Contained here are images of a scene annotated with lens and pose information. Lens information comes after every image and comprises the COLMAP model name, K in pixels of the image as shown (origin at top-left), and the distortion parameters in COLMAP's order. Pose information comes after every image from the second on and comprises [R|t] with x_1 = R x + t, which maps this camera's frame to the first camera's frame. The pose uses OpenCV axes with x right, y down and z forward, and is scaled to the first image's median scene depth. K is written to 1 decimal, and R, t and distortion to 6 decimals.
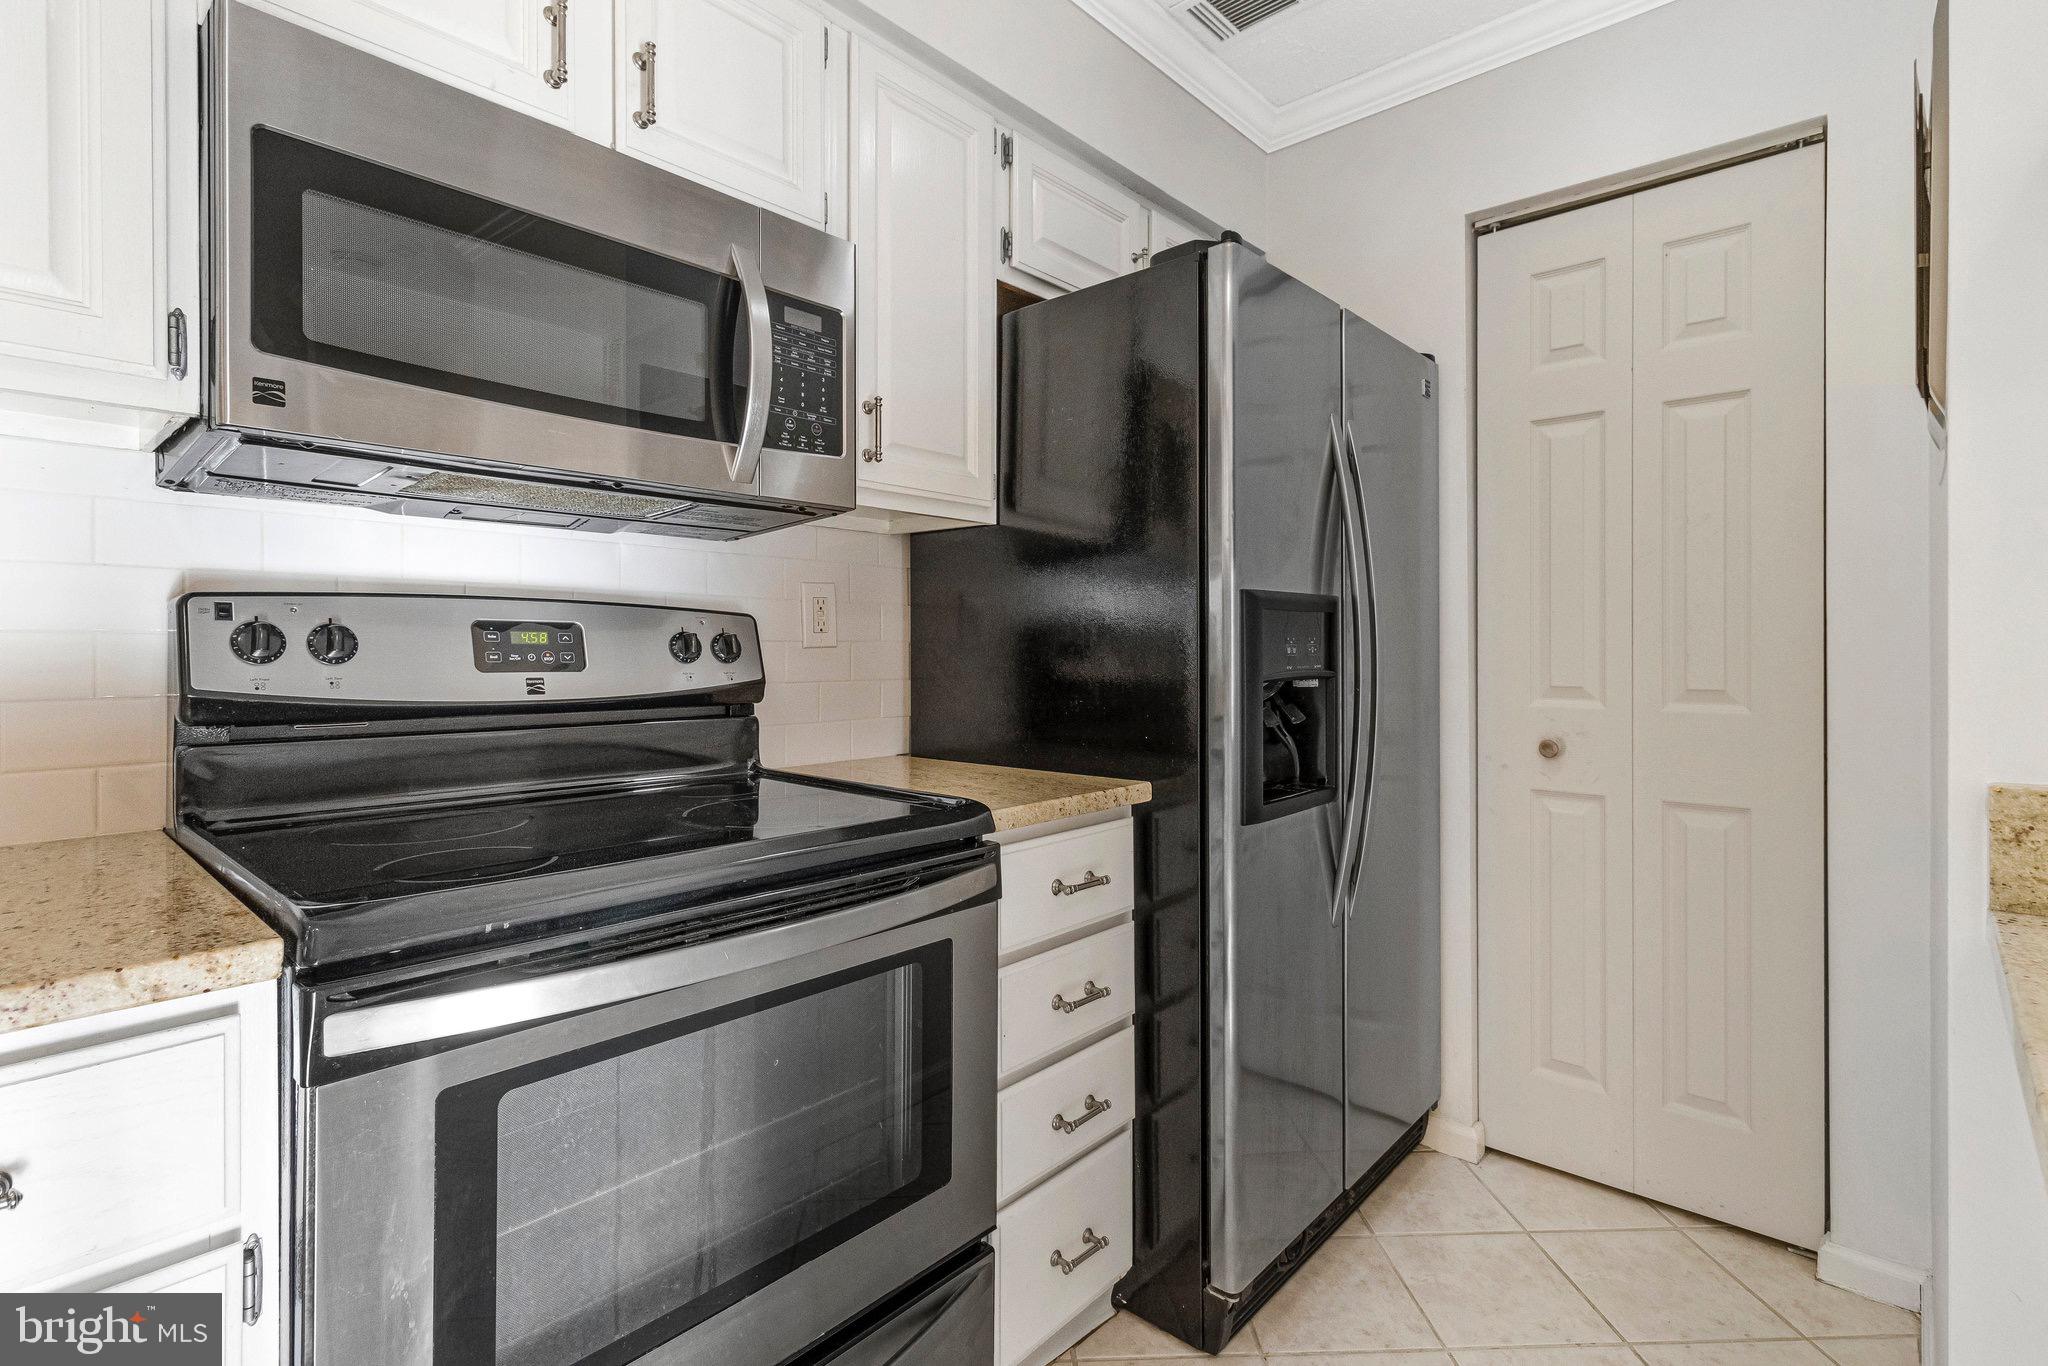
lens RADIAL K [[960.3, 0, 998.2], [0, 960.3, 649.1], [0, 0, 1]] dist [0.001838, 0.000572]
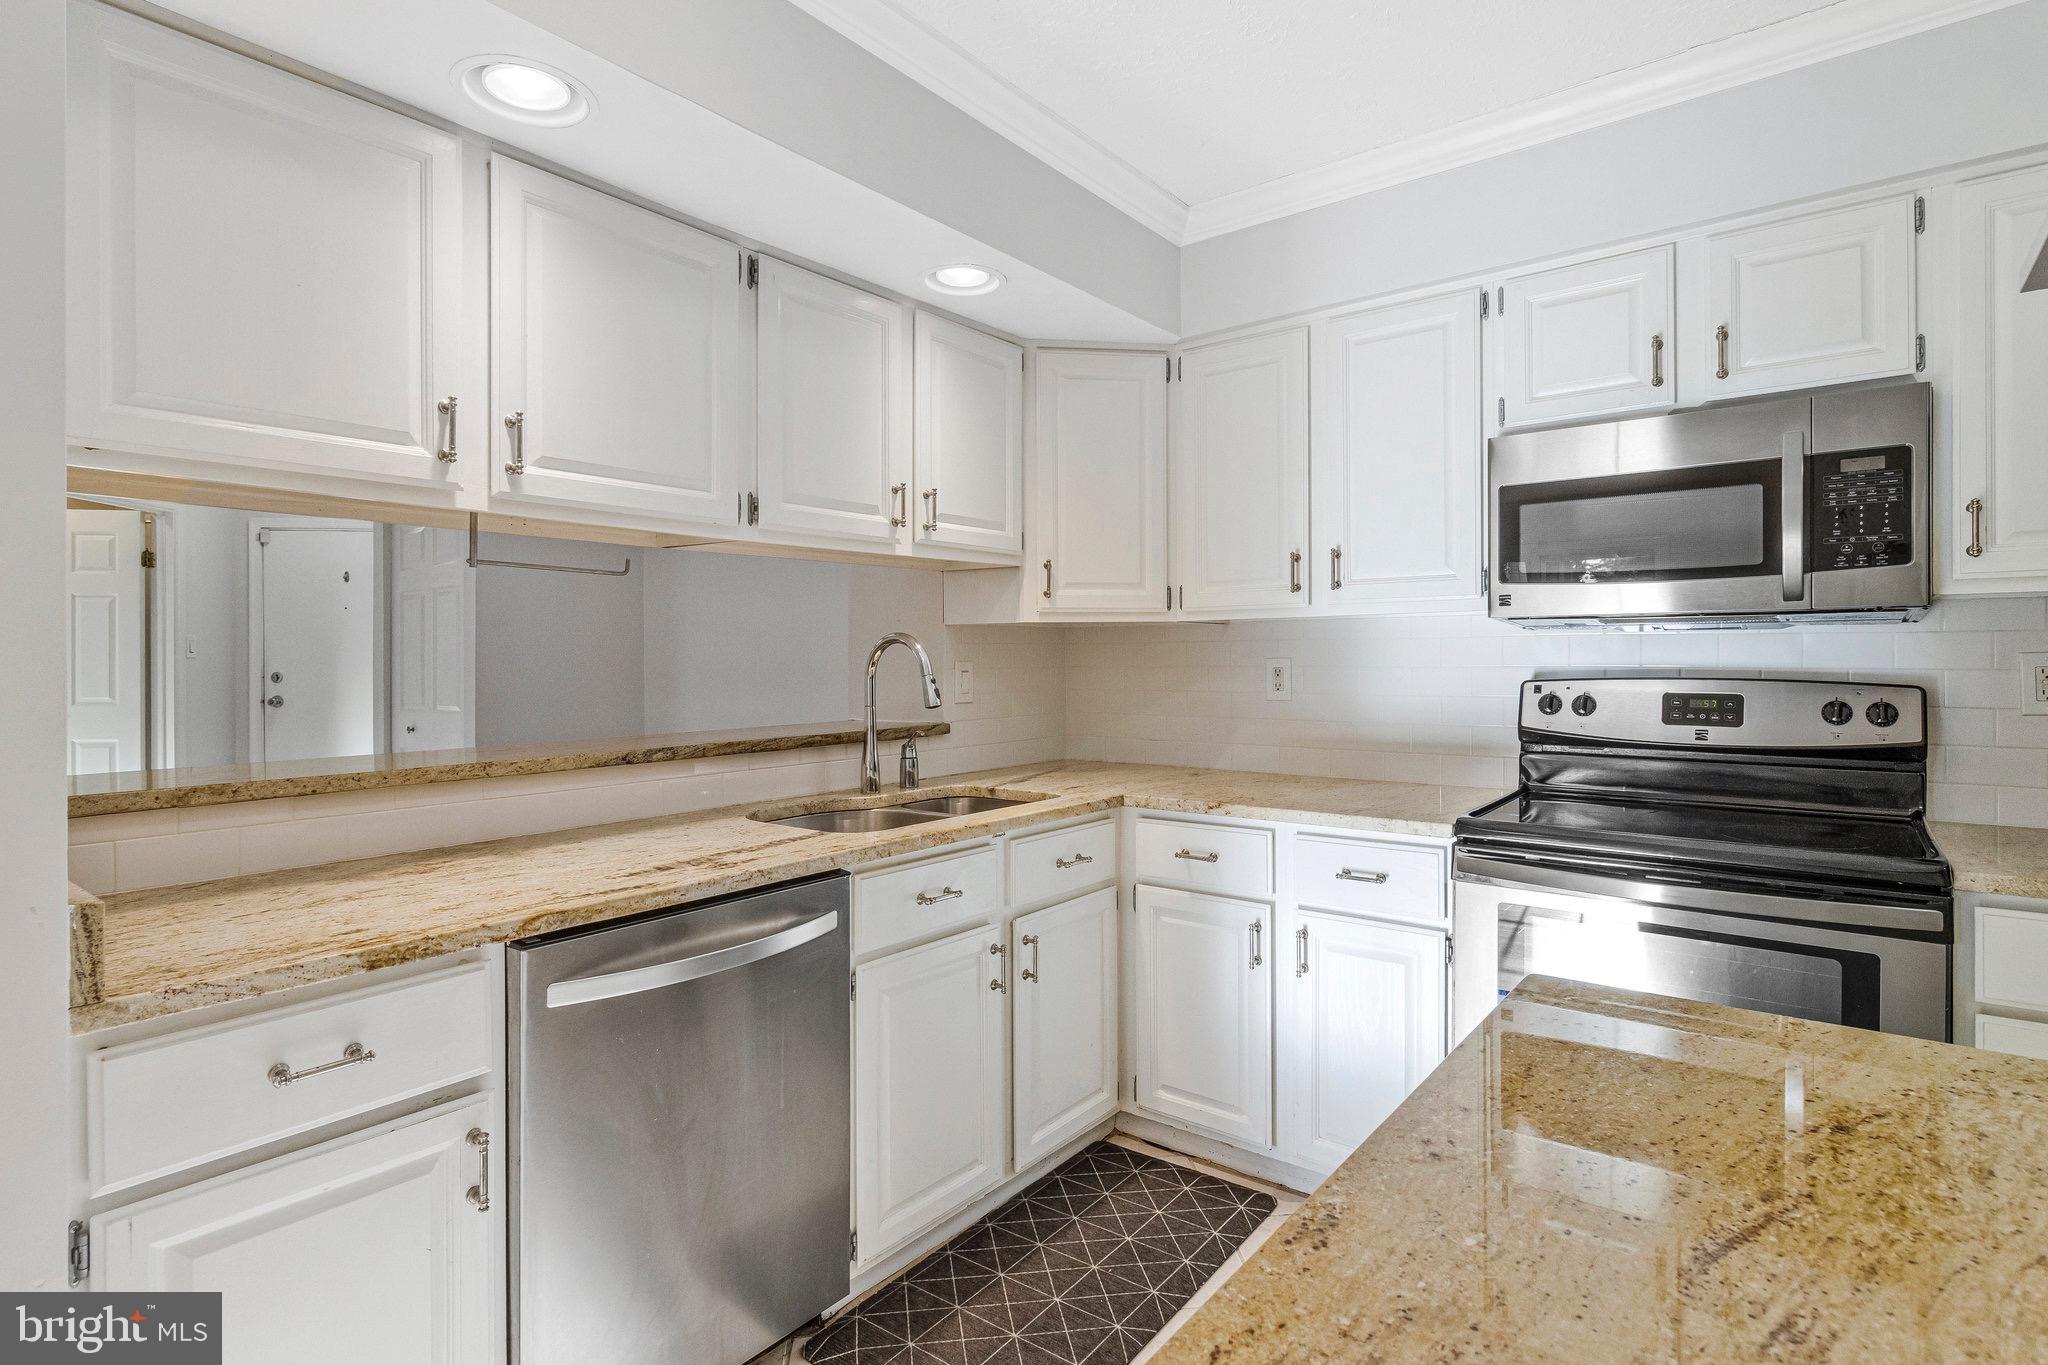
lens RADIAL K [[1023.3, 0, 1069.2], [0, 1023.3, 659.3], [0, 0, 1]] dist [-0.000016, -0.000775]
pose [[0.110485, 0.000672, -0.993878, 1.042587], [0.004674, 0.999988, 0.001196, -0.089876], [0.993867, -0.004778, 0.110480, -0.204761]]
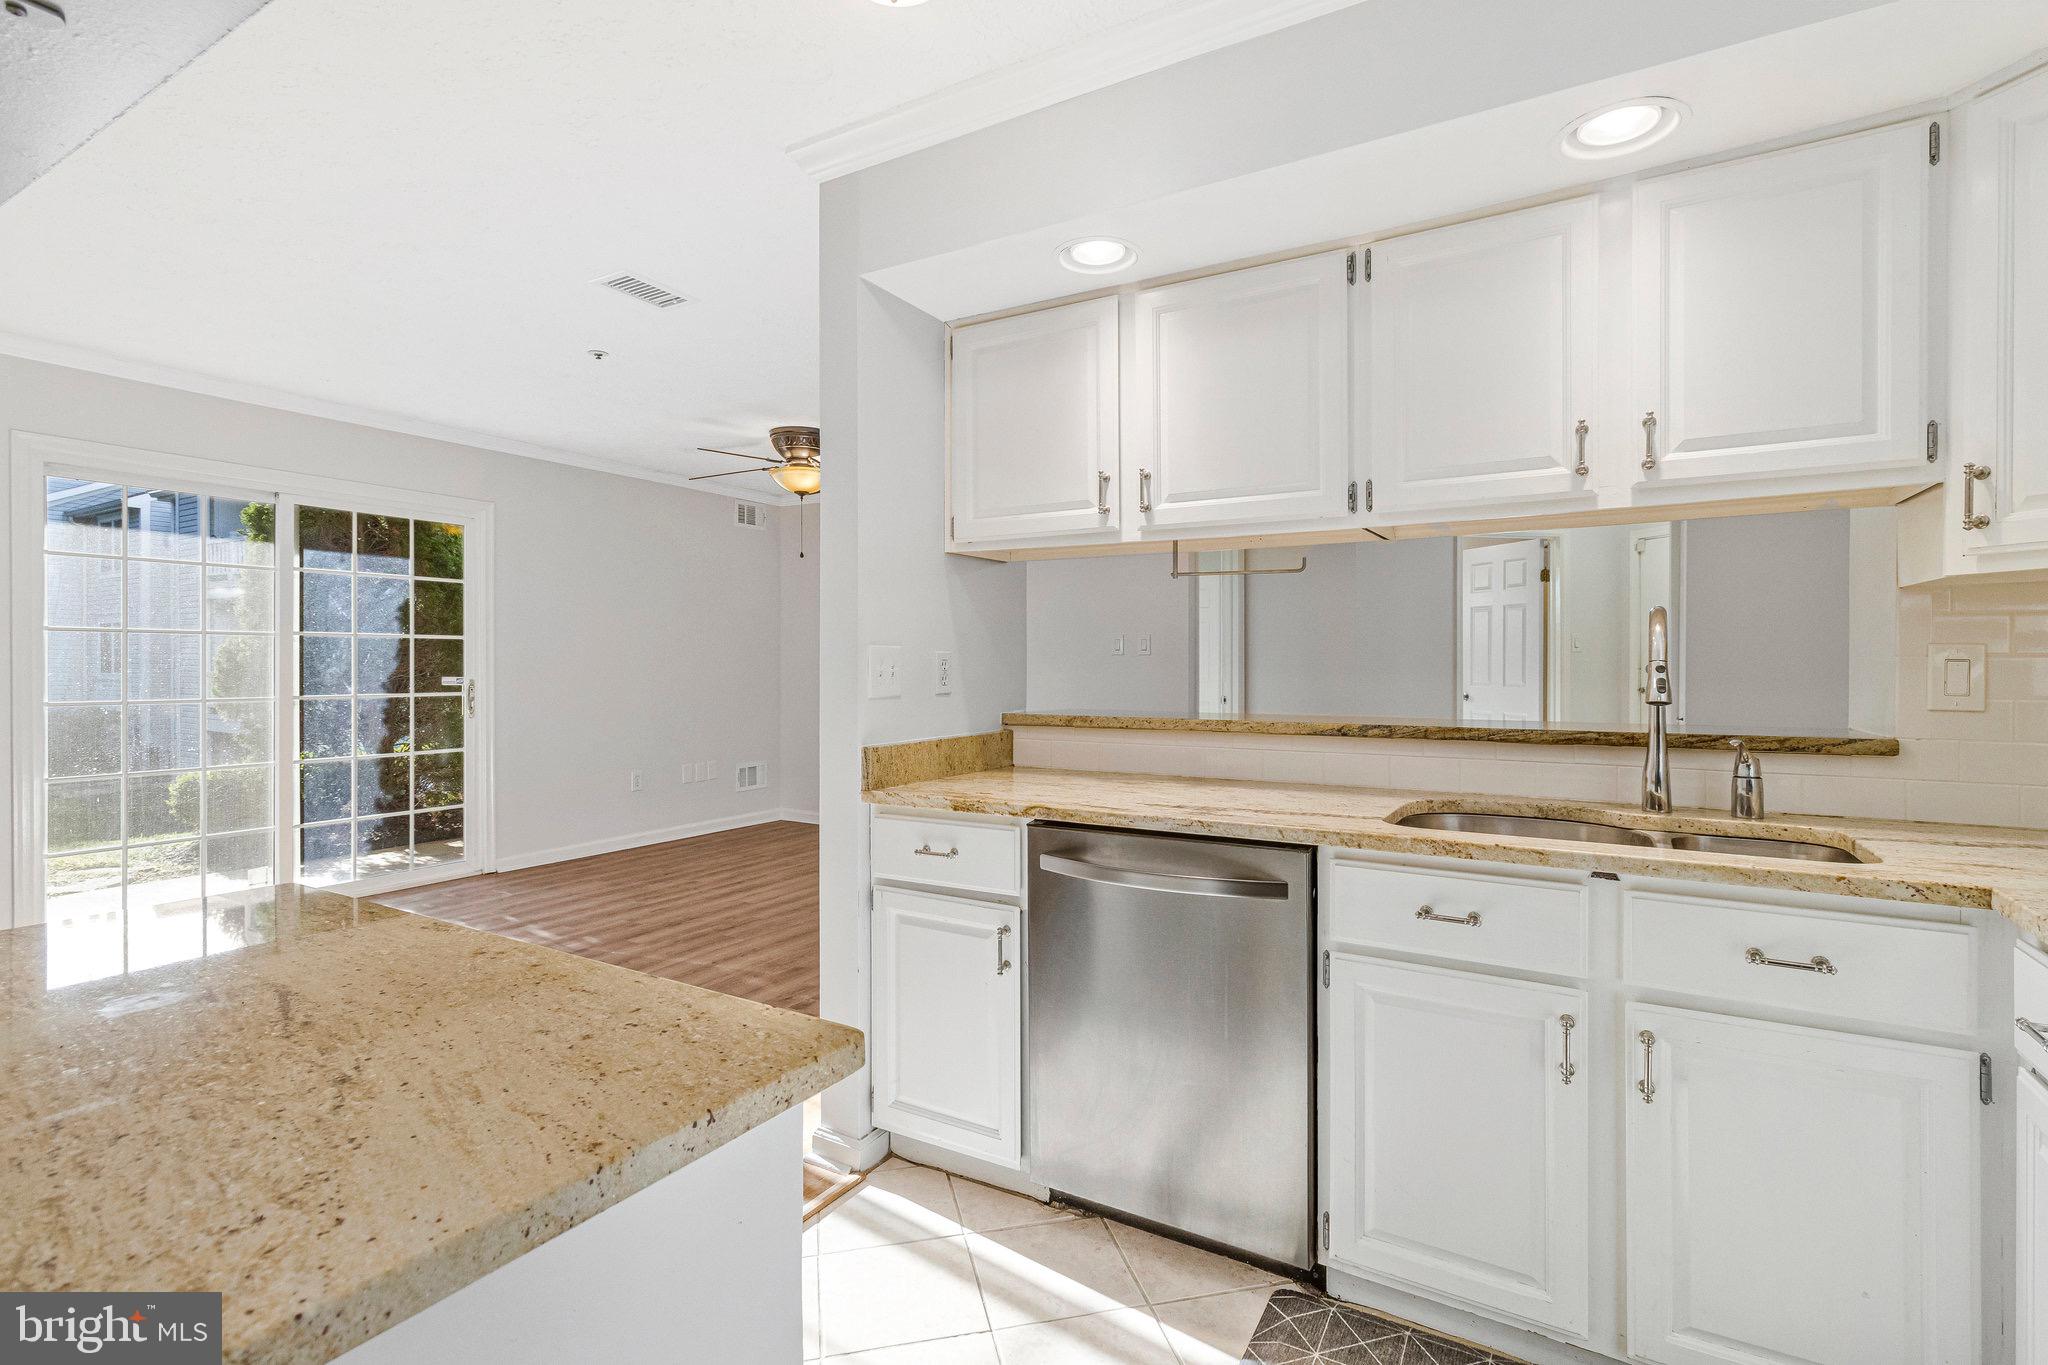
lens RADIAL K [[967.9, 0, 1018.6], [0, 967.9, 664.0], [0, 0, 1]] dist [0.002672, 0.000703]
pose [[-0.977607, 0.000095, -0.210437, 0.330113], [-0.000541, 0.999995, 0.002965, -0.060870], [0.210436, 0.003013, -0.977603, 0.805020]]
